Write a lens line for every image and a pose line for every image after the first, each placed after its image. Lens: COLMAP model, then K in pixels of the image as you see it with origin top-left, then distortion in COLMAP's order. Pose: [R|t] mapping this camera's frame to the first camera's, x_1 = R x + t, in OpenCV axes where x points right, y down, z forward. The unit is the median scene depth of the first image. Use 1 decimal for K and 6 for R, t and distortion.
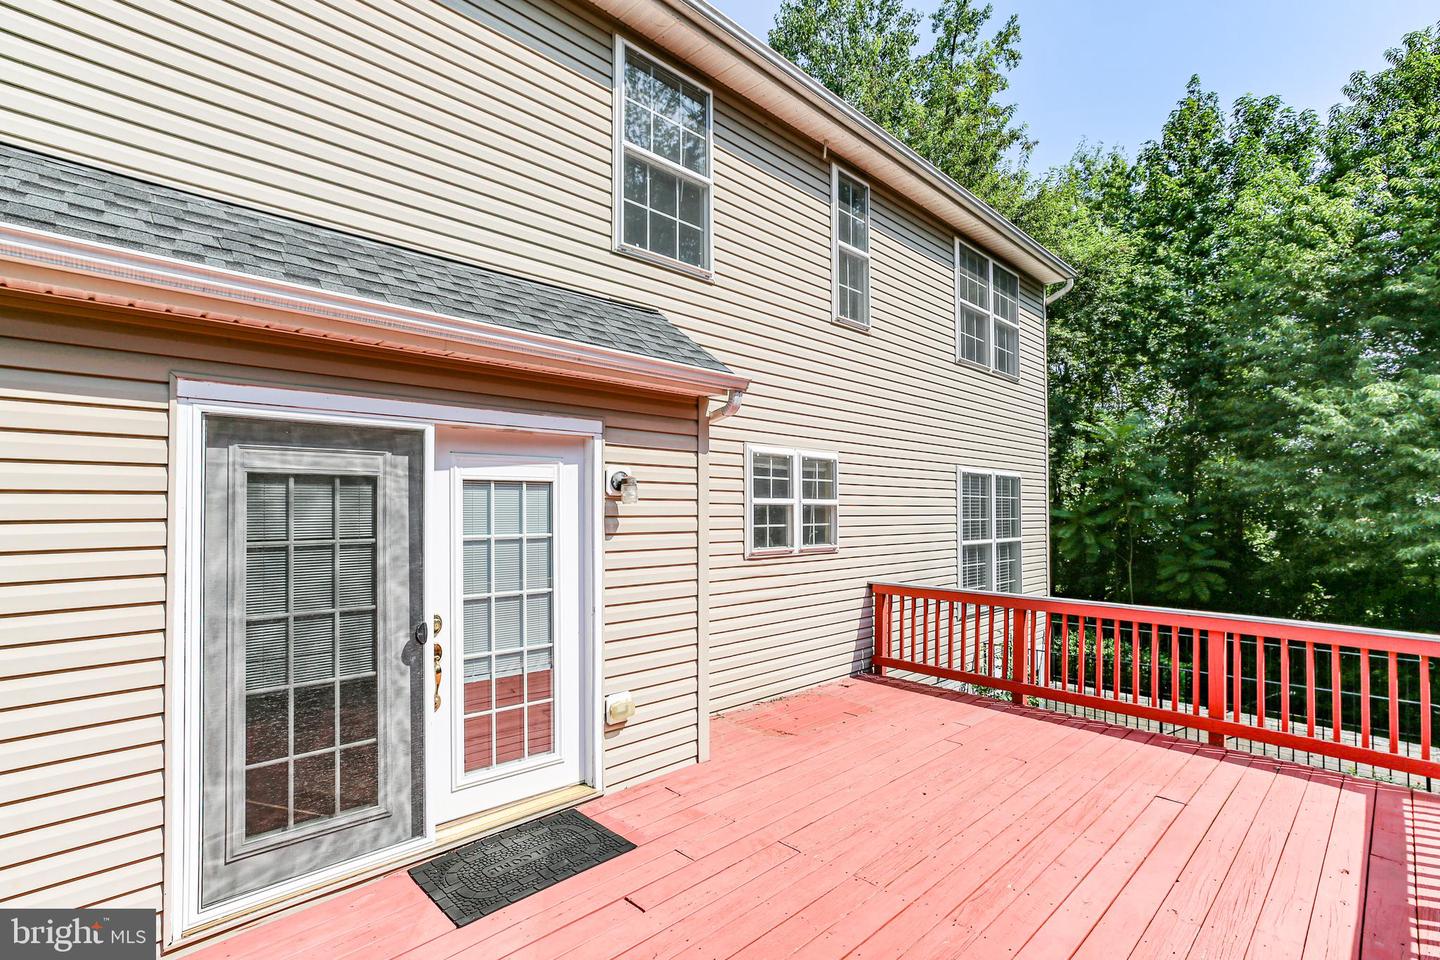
lens RADIAL K [[716.7, 0, 735.7], [0, 716.7, 482.9], [0, 0, 1]] dist [-0.000452, 0.000224]
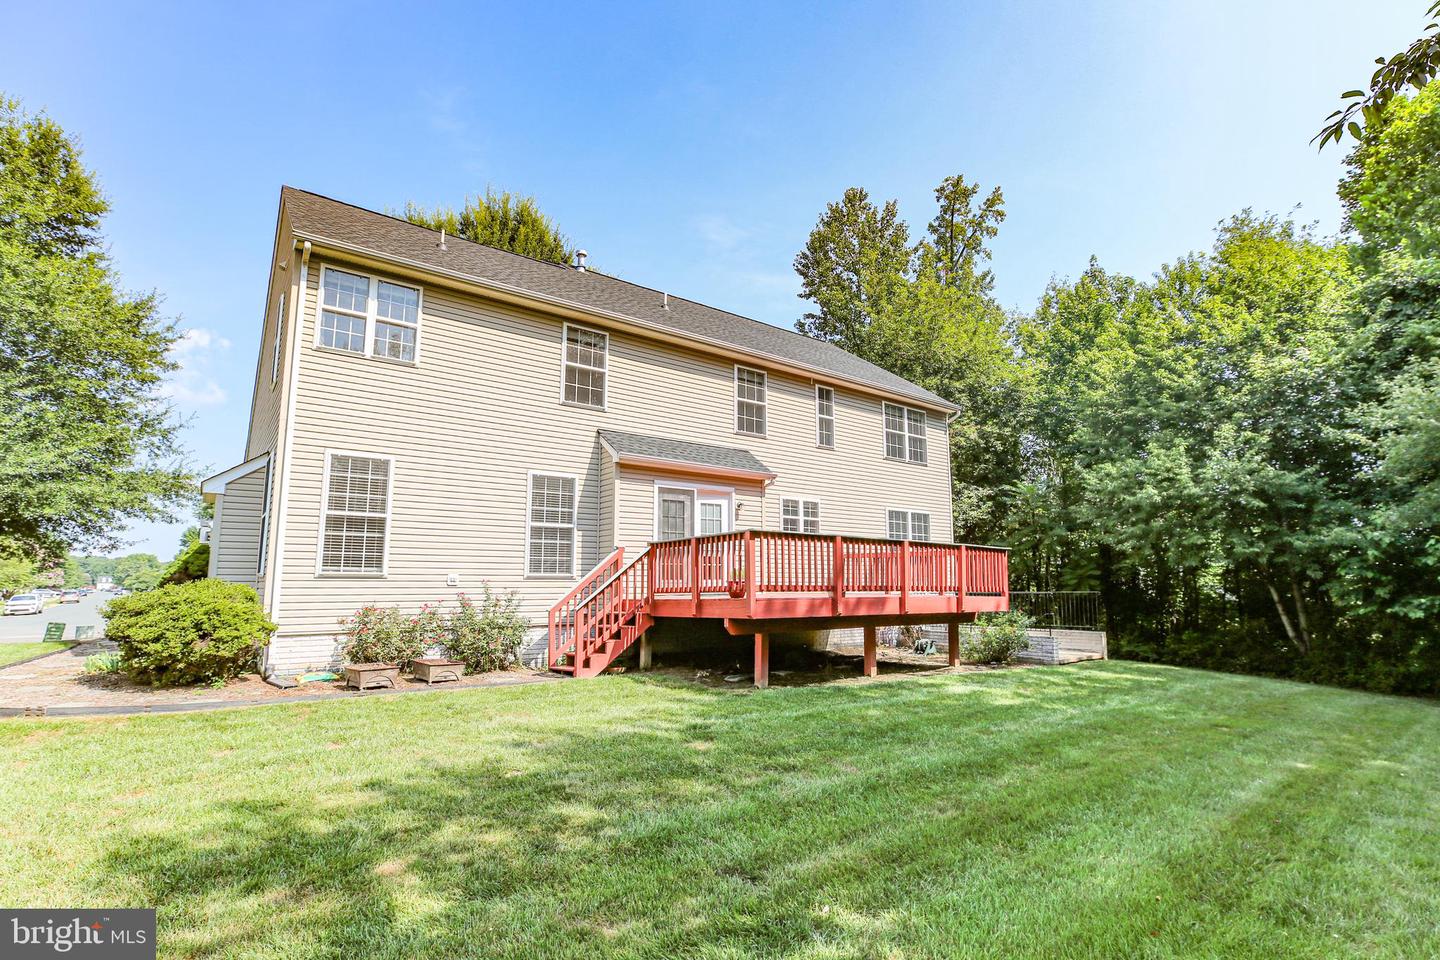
lens RADIAL K [[716.7, 0, 711.2], [0, 716.7, 474.4], [0, 0, 1]] dist [-0.000452, 0.000224]
pose [[0.990605, -0.019594, -0.135347, 0.113911], [0.004703, 0.993978, -0.109477, 0.148348], [0.136677, 0.107812, 0.984731, -1.580597]]
